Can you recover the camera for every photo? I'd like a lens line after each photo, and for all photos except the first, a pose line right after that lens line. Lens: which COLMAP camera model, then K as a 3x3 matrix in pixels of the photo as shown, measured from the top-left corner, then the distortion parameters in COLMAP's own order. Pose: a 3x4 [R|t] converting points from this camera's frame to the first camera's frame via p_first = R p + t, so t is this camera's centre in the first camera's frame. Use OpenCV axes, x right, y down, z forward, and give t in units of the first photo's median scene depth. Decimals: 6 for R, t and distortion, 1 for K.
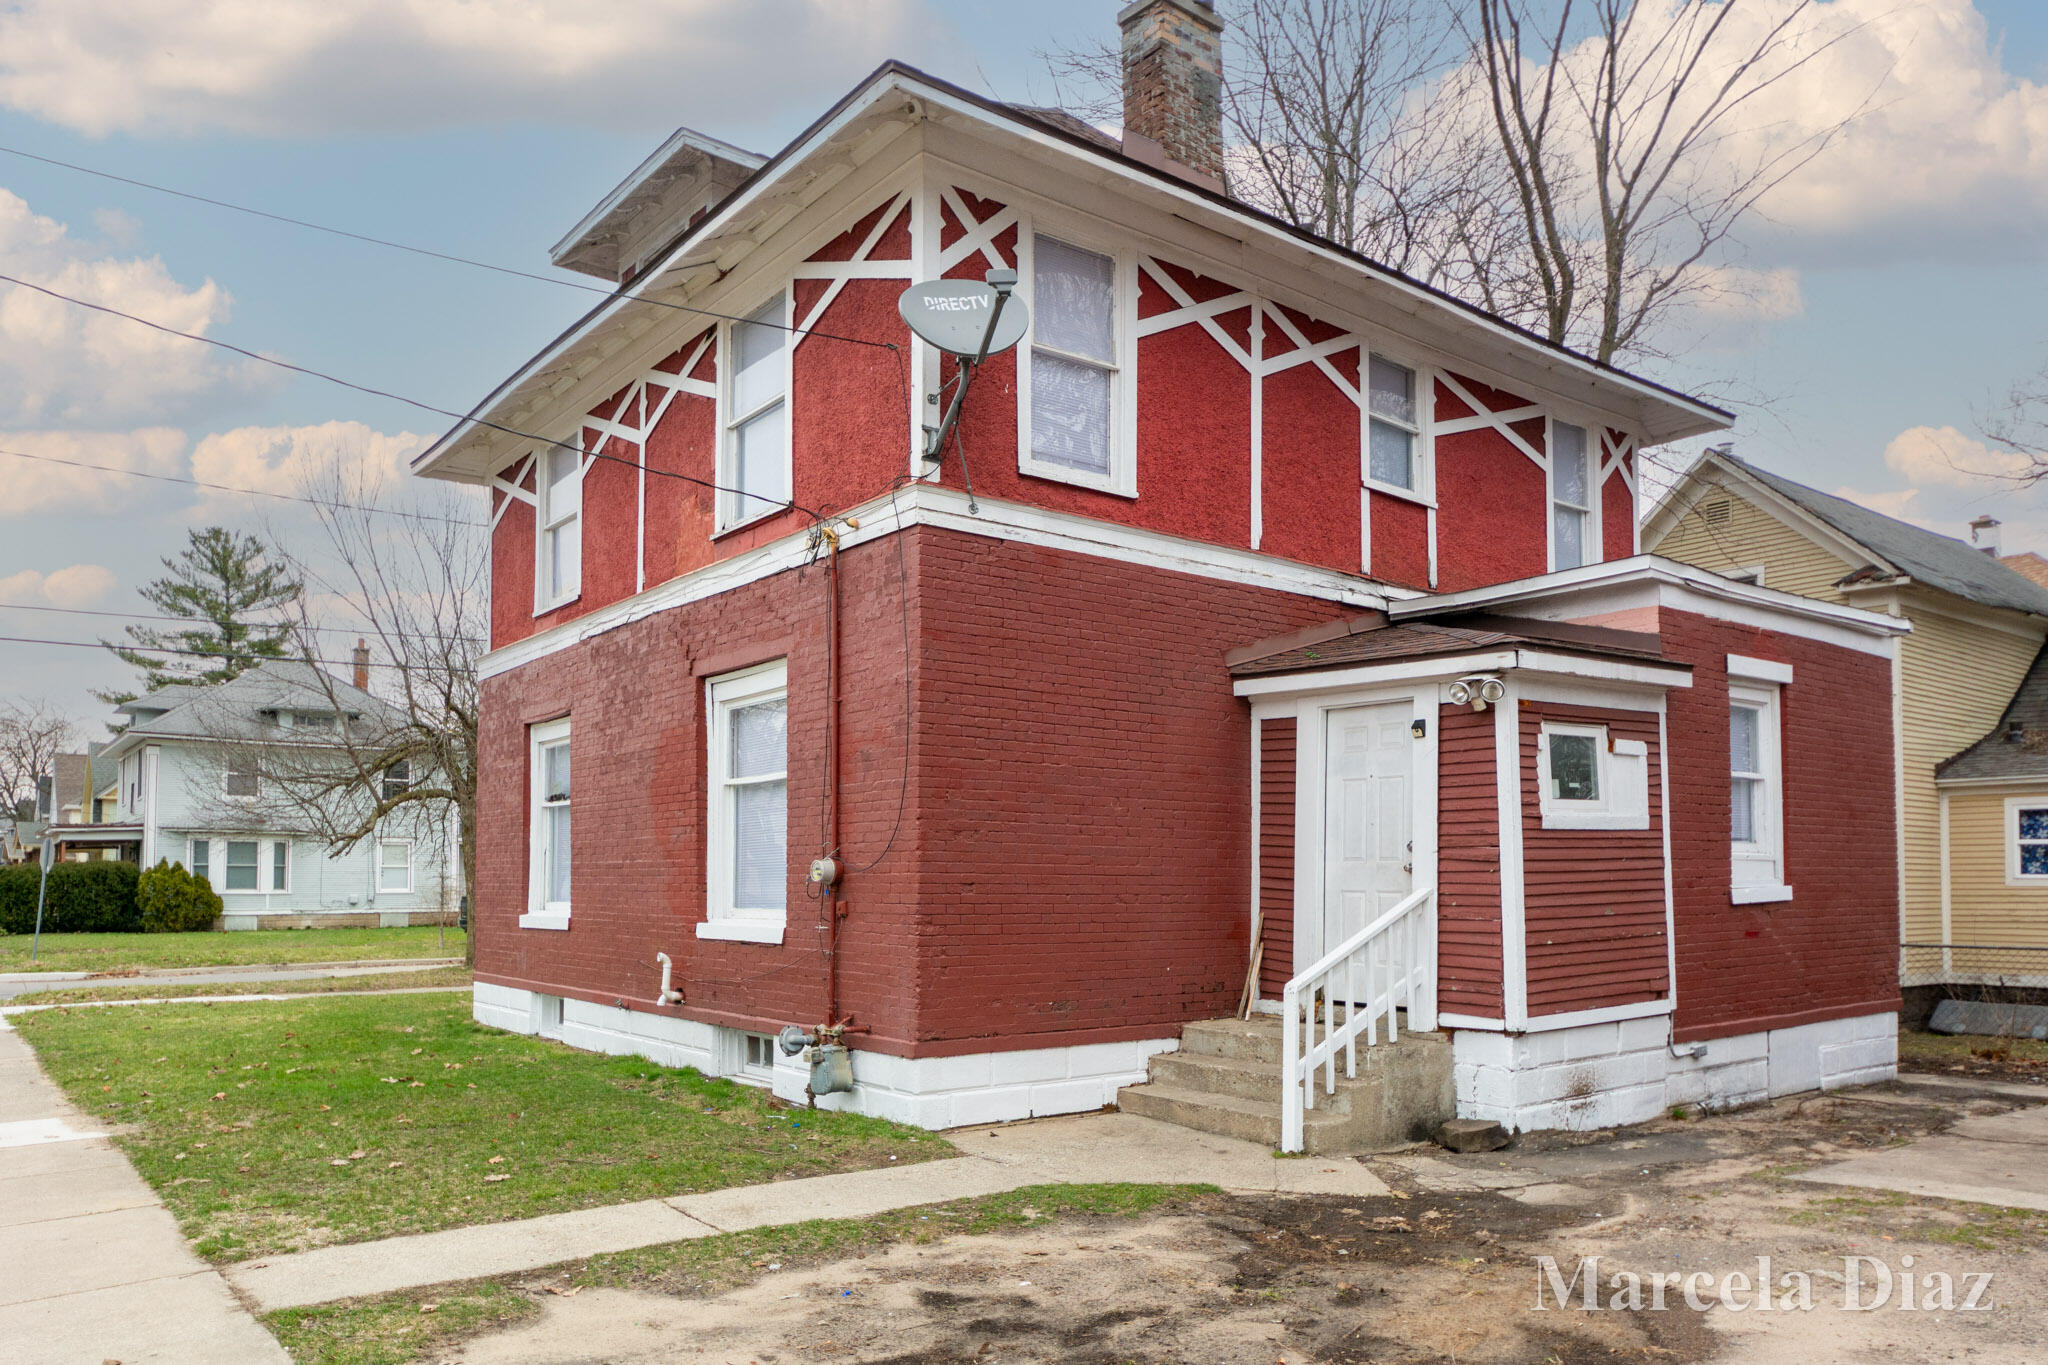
lens RADIAL K [[1377.9, 0, 1027.3], [0, 1377.9, 685.9], [0, 0, 1]] dist [-0.001339, 0.004044]
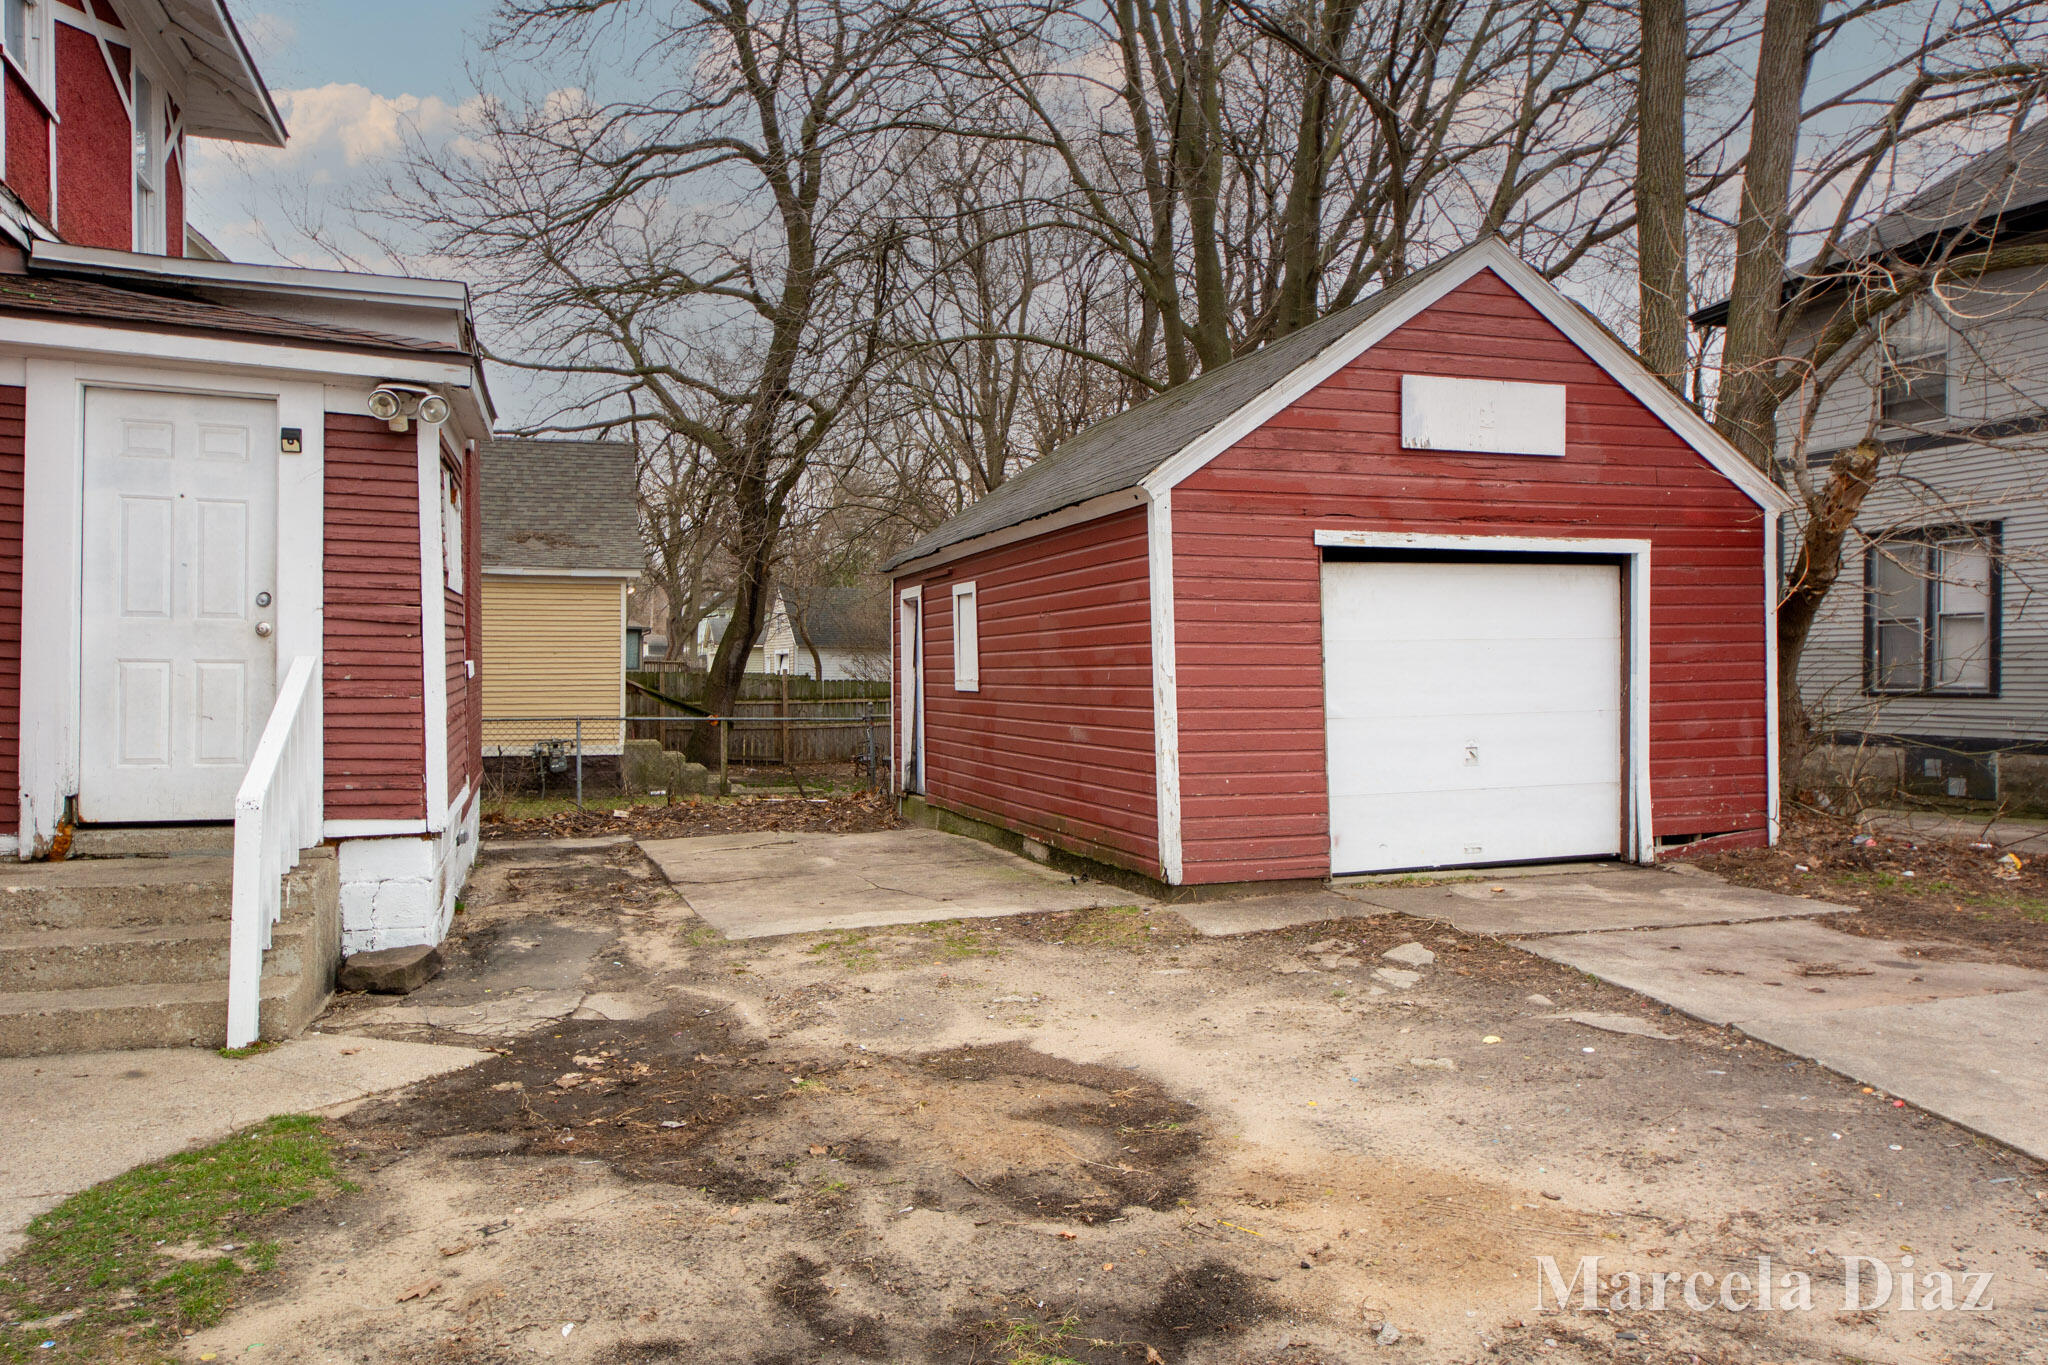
lens RADIAL K [[1377.9, 0, 1038.9], [0, 1377.9, 610.5], [0, 0, 1]] dist [-0.001339, 0.004044]
pose [[0.313908, 0.042552, 0.948499, -0.410786], [-0.138635, 0.990342, 0.001453, 0.094662], [-0.939277, -0.131952, 0.316776, 0.567302]]
